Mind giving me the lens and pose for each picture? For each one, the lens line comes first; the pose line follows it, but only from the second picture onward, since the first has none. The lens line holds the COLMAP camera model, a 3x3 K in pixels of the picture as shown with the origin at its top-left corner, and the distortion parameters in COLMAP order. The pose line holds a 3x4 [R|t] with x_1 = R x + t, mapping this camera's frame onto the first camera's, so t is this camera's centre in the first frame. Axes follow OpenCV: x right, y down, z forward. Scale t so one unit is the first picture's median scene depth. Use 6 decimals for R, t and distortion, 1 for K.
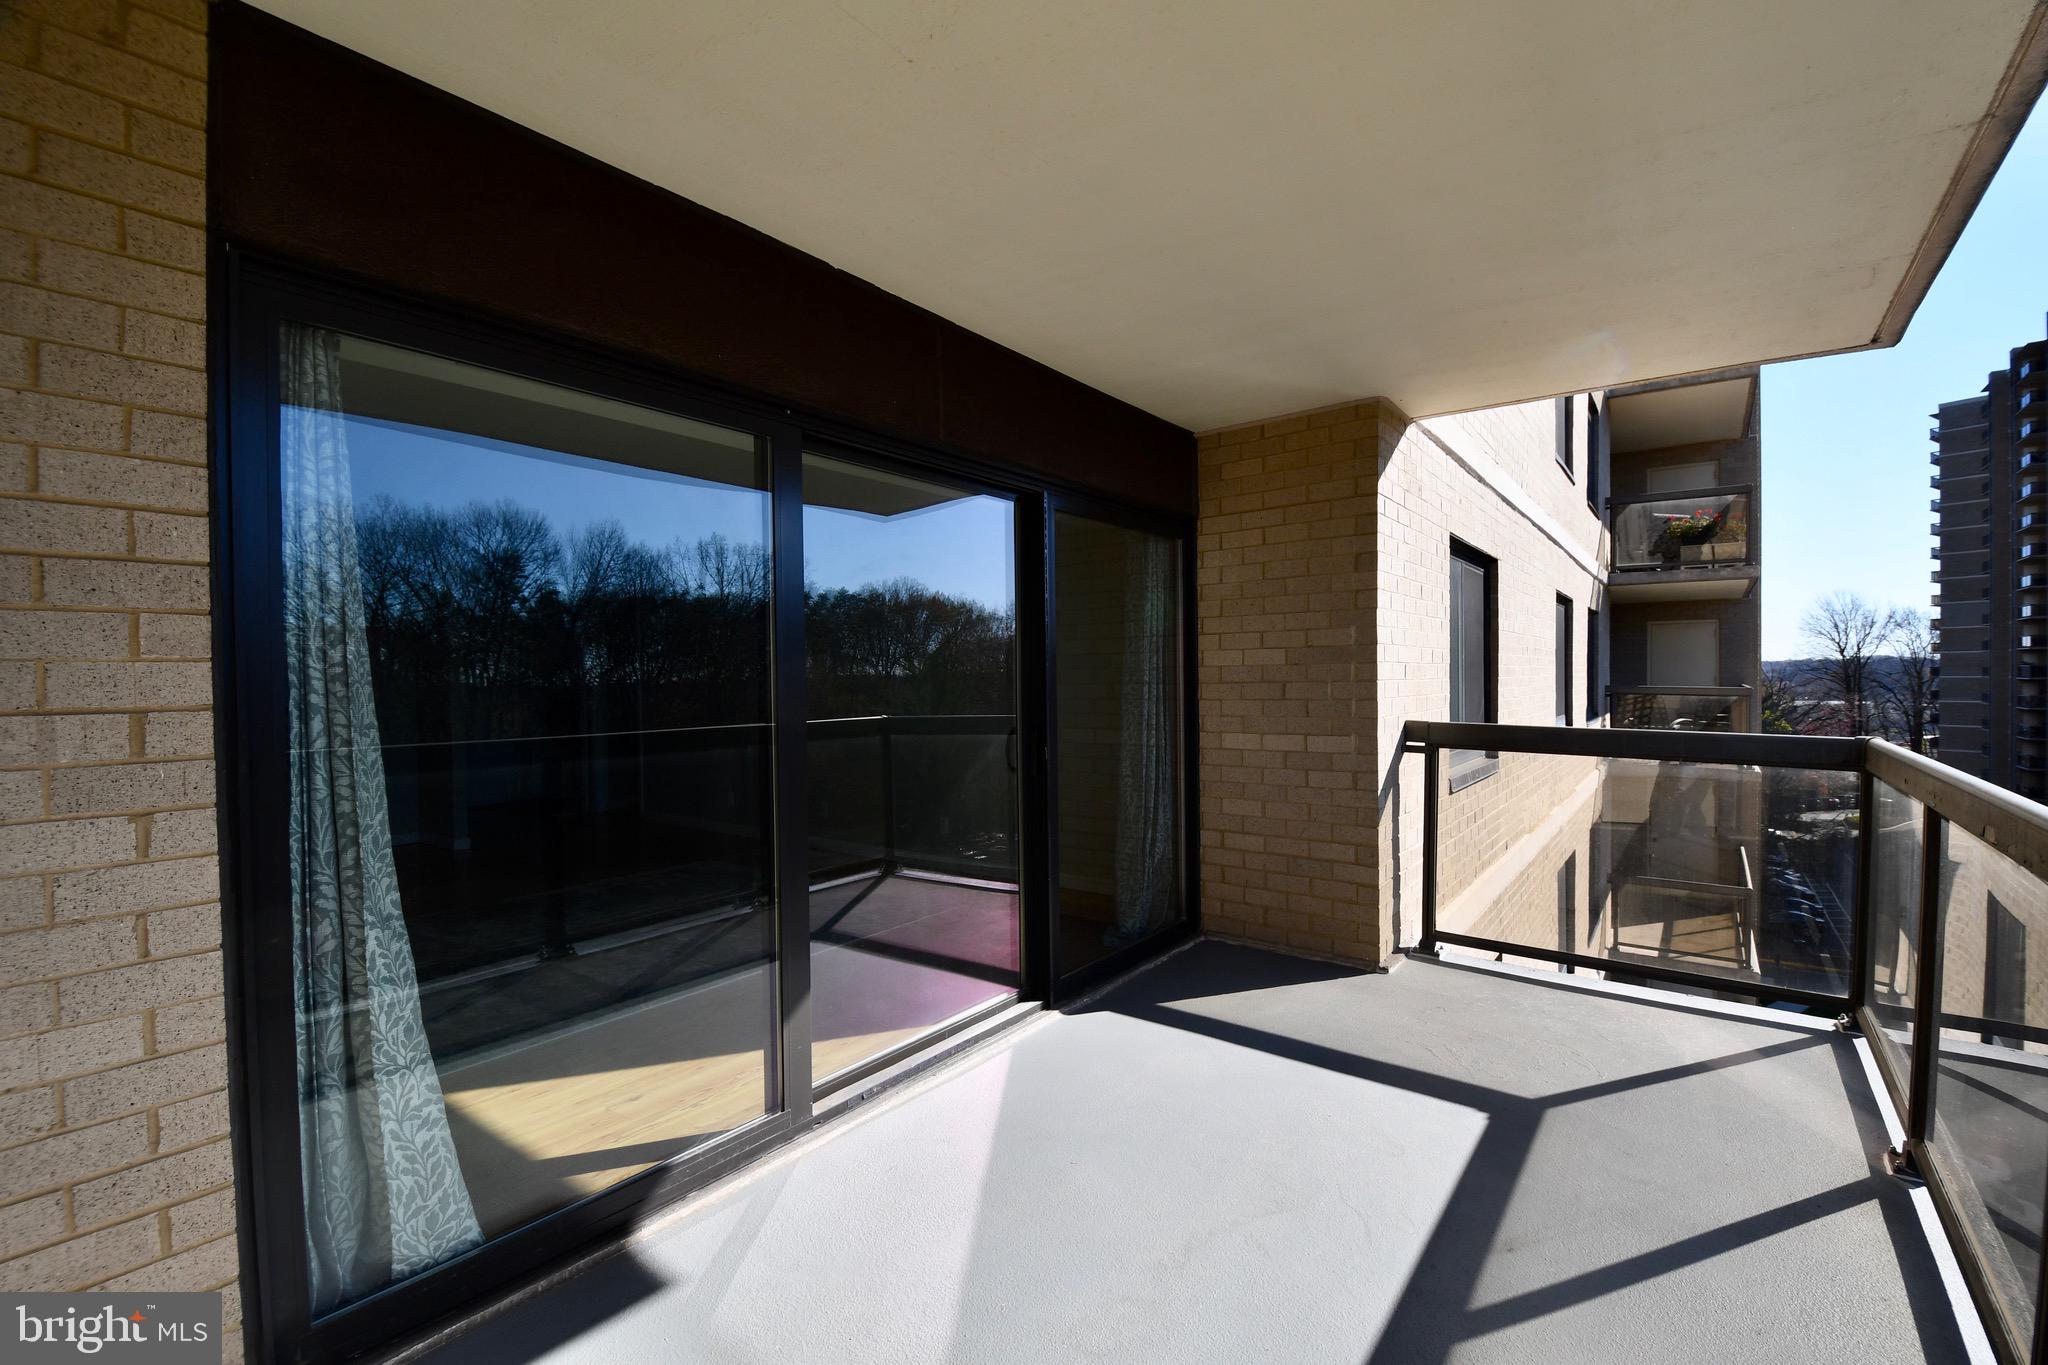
lens RADIAL K [[884.4, 0, 1026.4], [0, 884.4, 692.2], [0, 0, 1]] dist [-0.000170, -0.015595]
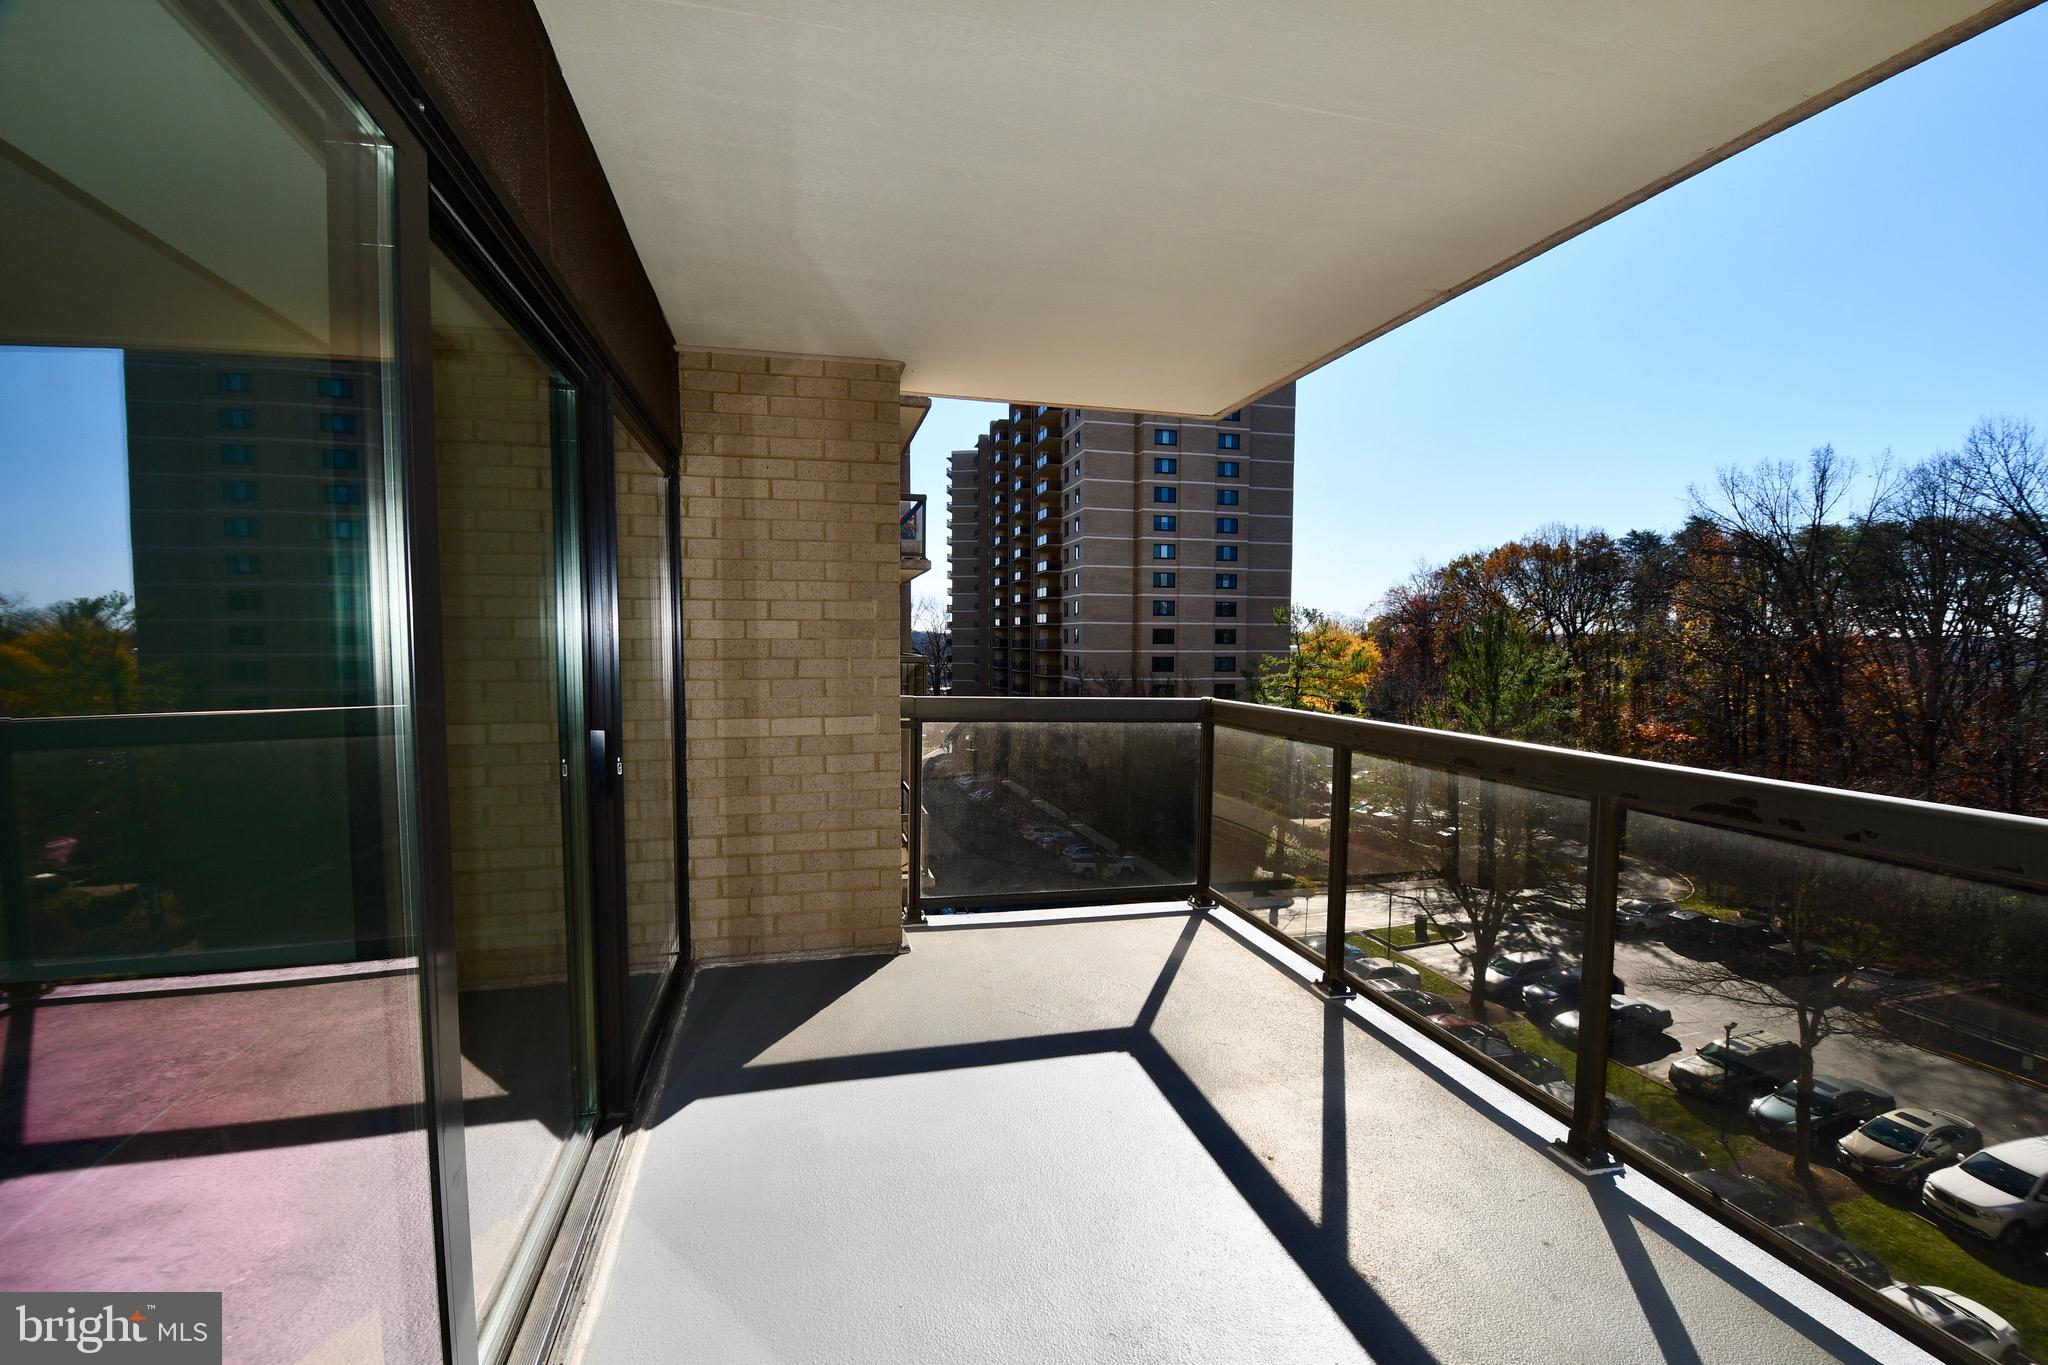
lens RADIAL K [[884.4, 0, 1026.4], [0, 884.4, 692.2], [0, 0, 1]] dist [-0.000170, -0.015595]
pose [[0.609864, -0.034532, 0.791753, -0.271319], [0.003448, 0.999156, 0.040922, -0.013223], [-0.792498, -0.022227, 0.609469, 0.276089]]
